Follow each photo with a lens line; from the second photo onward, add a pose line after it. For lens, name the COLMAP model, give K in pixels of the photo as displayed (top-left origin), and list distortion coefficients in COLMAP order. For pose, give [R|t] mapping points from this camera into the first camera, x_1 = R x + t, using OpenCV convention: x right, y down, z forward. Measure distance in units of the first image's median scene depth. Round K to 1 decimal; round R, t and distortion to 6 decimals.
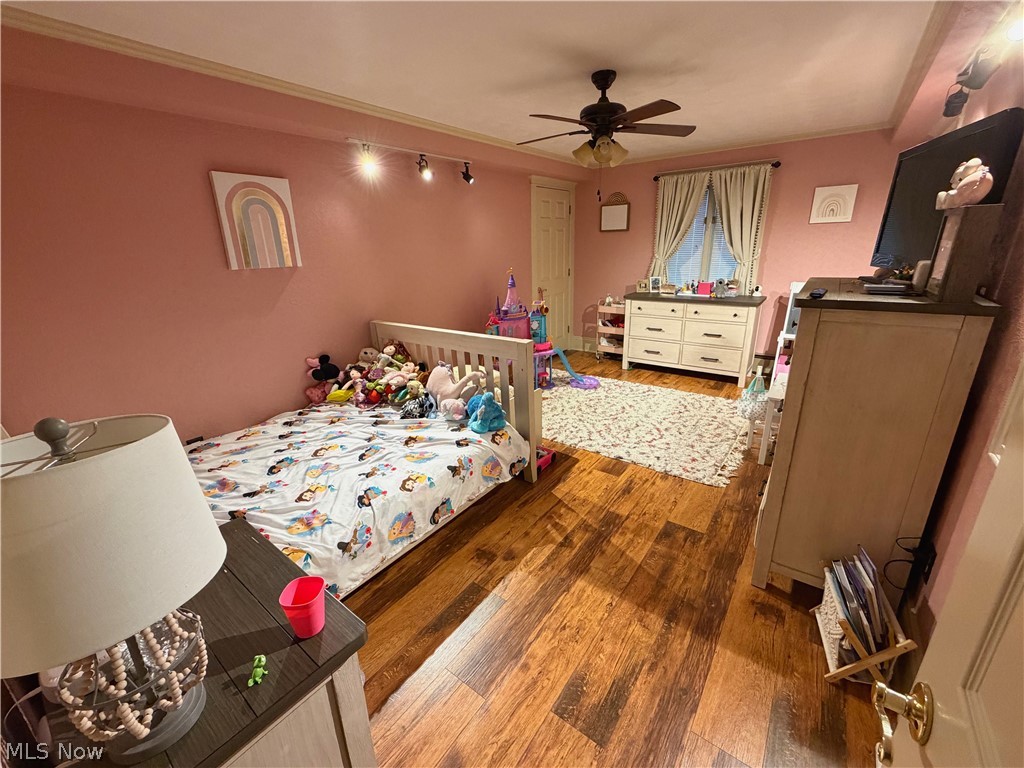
lens RADIAL K [[414.8, 0, 515.2], [0, 414.8, 384.2], [0, 0, 1]] dist [0.000958, 0.000136]
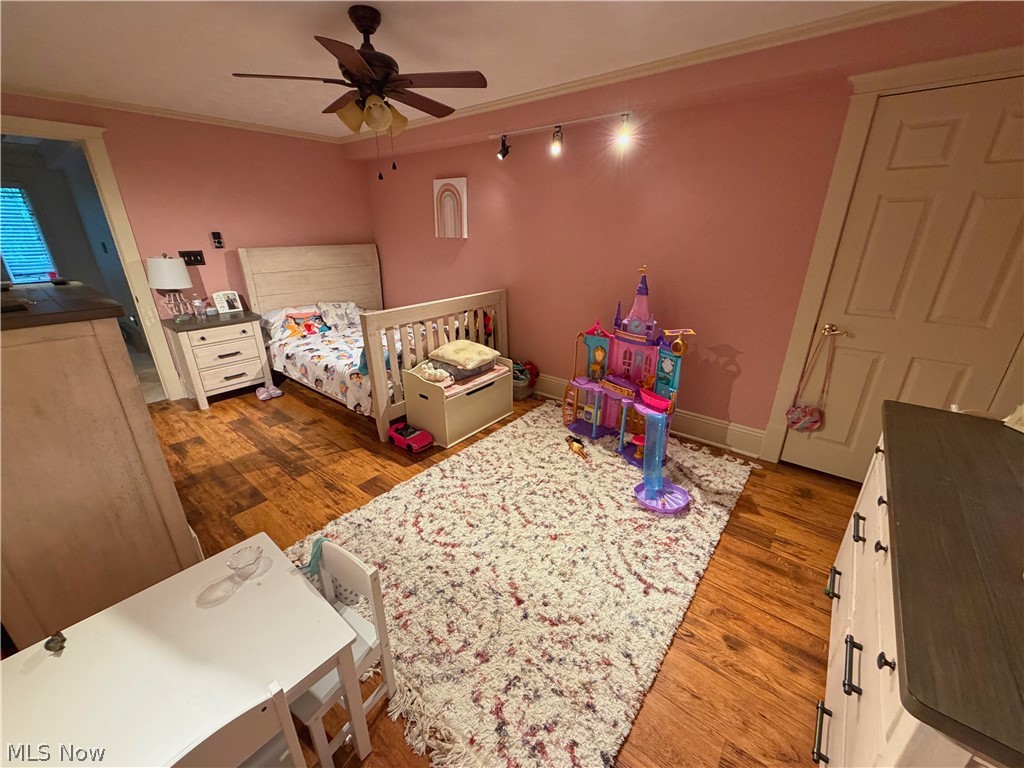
lens RADIAL K [[414.8, 0, 515.2], [0, 414.8, 384.2], [0, 0, 1]] dist [0.000958, 0.000136]
pose [[-0.047729, 0.388909, -0.920039, 1.036462], [-0.319426, 0.866778, 0.382966, -0.462099], [0.946408, 0.312163, 0.082857, 1.228761]]
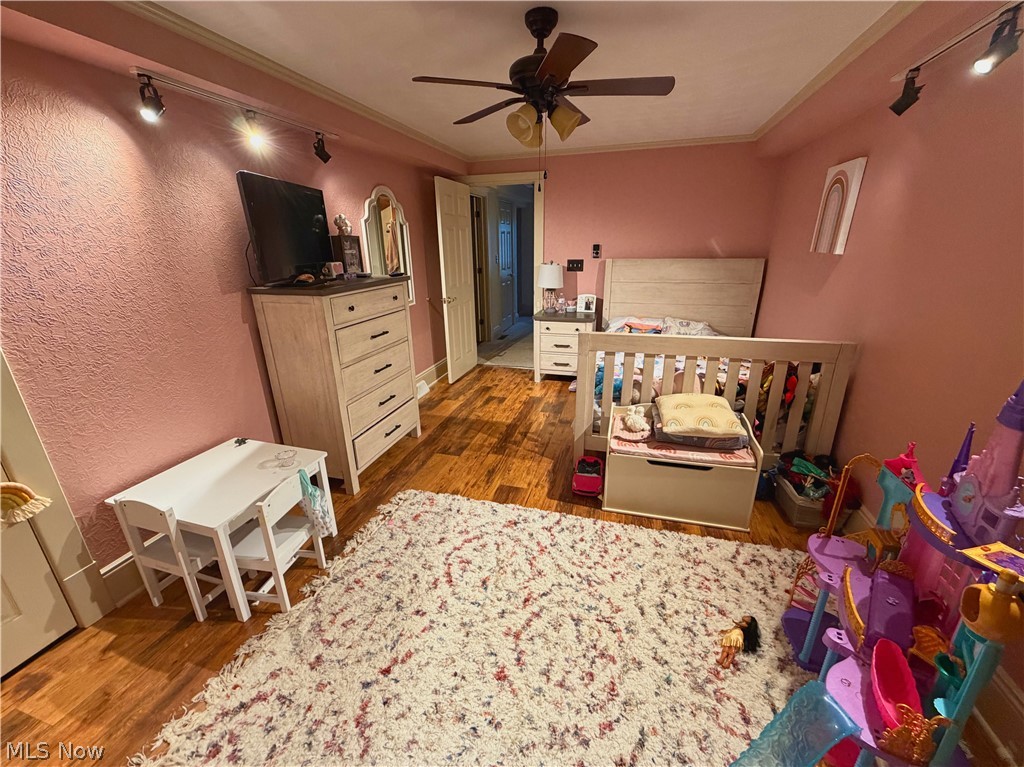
lens RADIAL K [[416.0, 0, 503.0], [0, 416.0, 384.0], [0, 0, 1]] dist [-0.000893, -0.000220]
pose [[-0.943869, 0.152825, -0.292839, 0.512735], [-0.059797, 0.792836, 0.606494, -0.583463], [0.324861, 0.589962, -0.739196, 1.644256]]
